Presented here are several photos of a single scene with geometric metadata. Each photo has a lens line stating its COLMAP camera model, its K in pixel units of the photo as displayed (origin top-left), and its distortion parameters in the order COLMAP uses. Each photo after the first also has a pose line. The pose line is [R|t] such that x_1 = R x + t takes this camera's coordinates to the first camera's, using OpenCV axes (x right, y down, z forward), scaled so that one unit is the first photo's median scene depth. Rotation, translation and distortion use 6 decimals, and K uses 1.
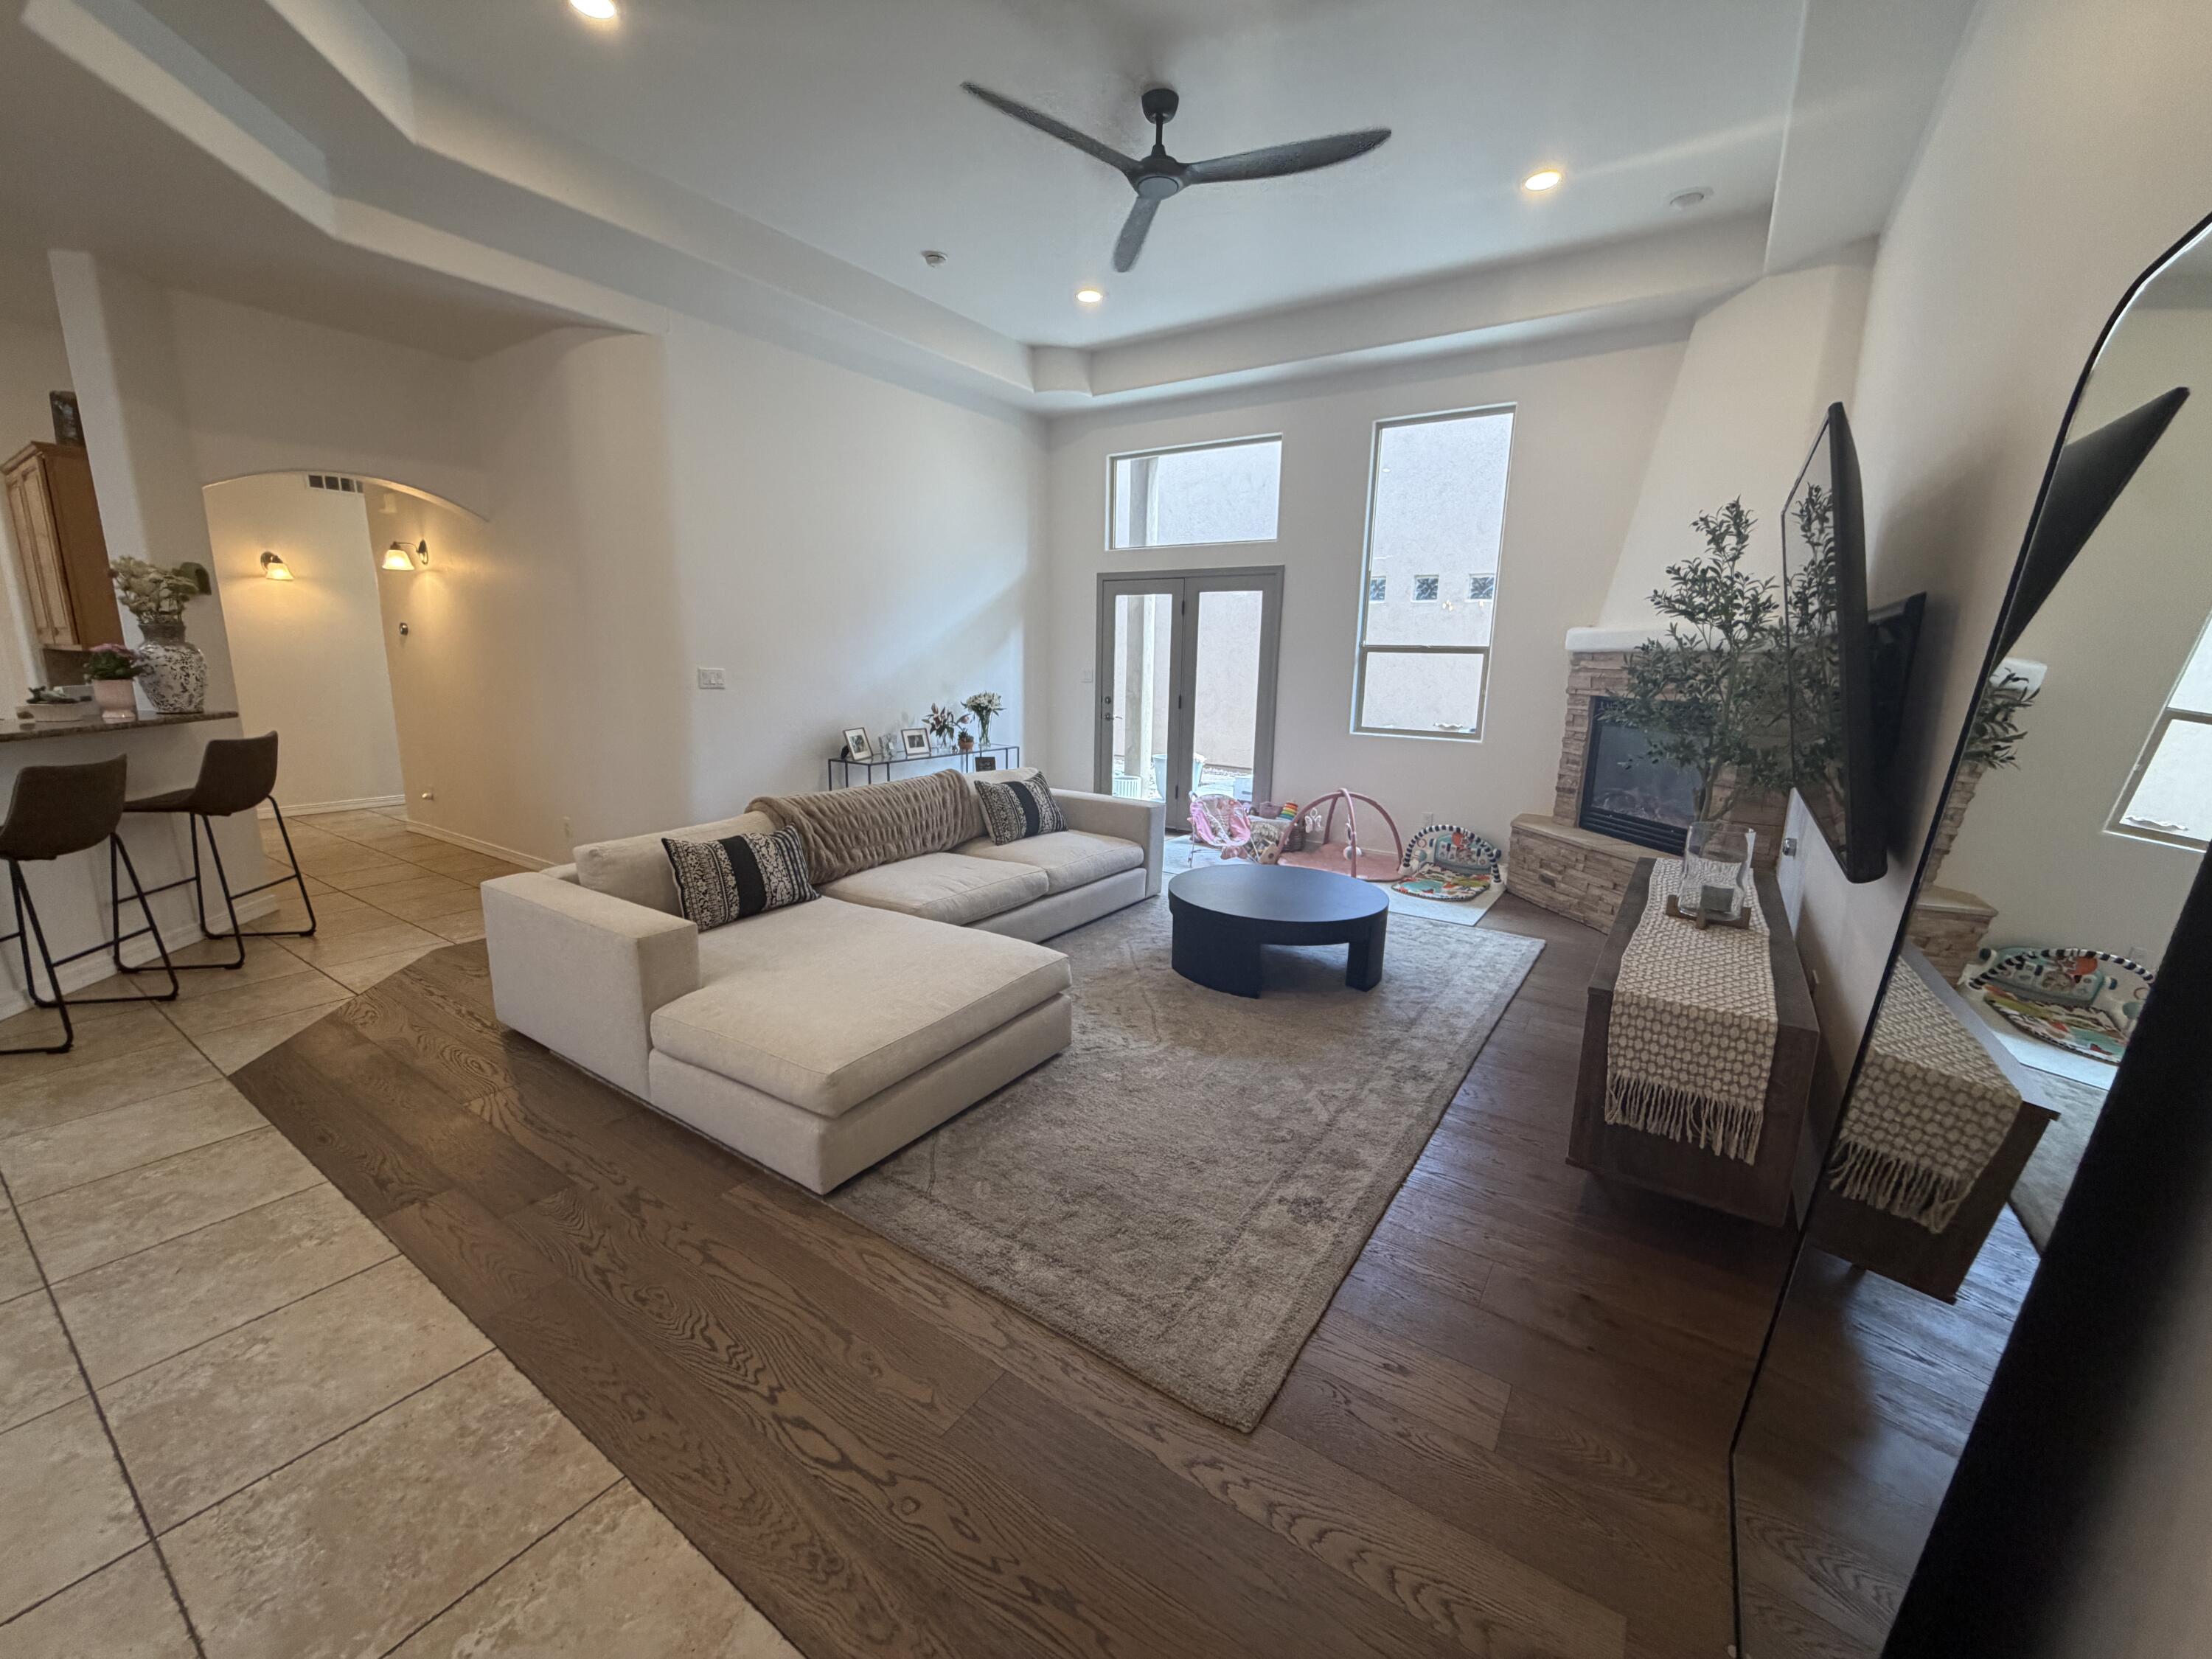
lens RADIAL K [[878.3, 0, 1106.8], [0, 878.3, 824.8], [0, 0, 1]] dist [0.002157, -0.000839]
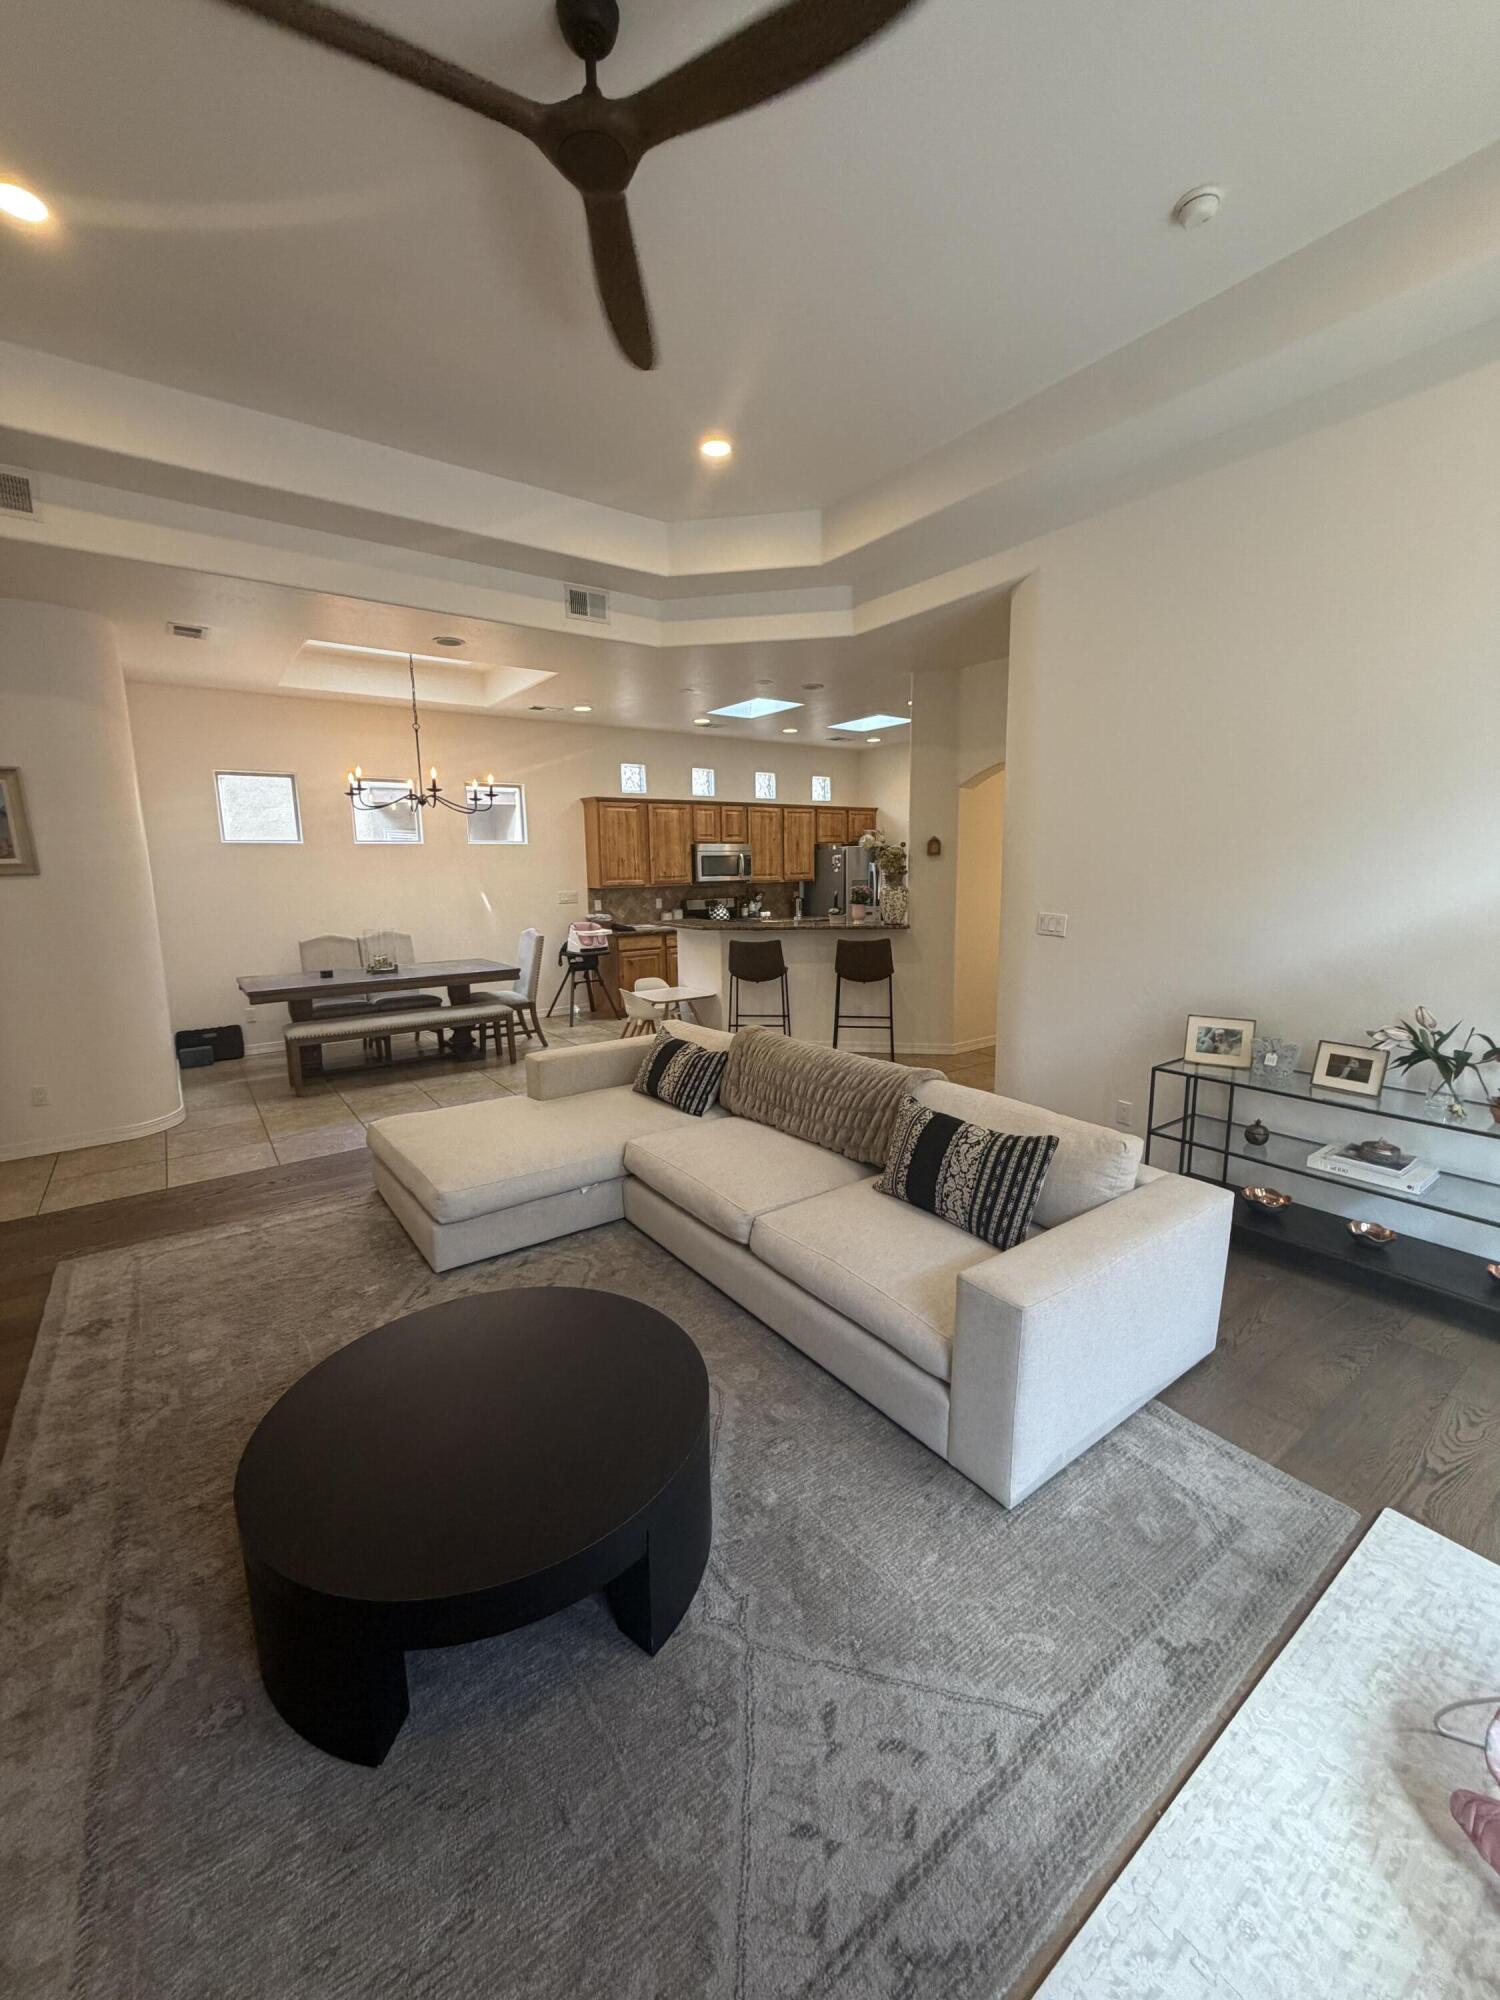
lens RADIAL K [[794.1, 0, 750.2], [0, 794.1, 1004.3], [0, 0, 1]] dist [0.002157, -0.000839]
pose [[-0.333444, 0.150152, -0.930736, 0.426883], [-0.177685, 0.959534, 0.218455, -0.212196], [0.925874, 0.238220, -0.293272, 0.972678]]
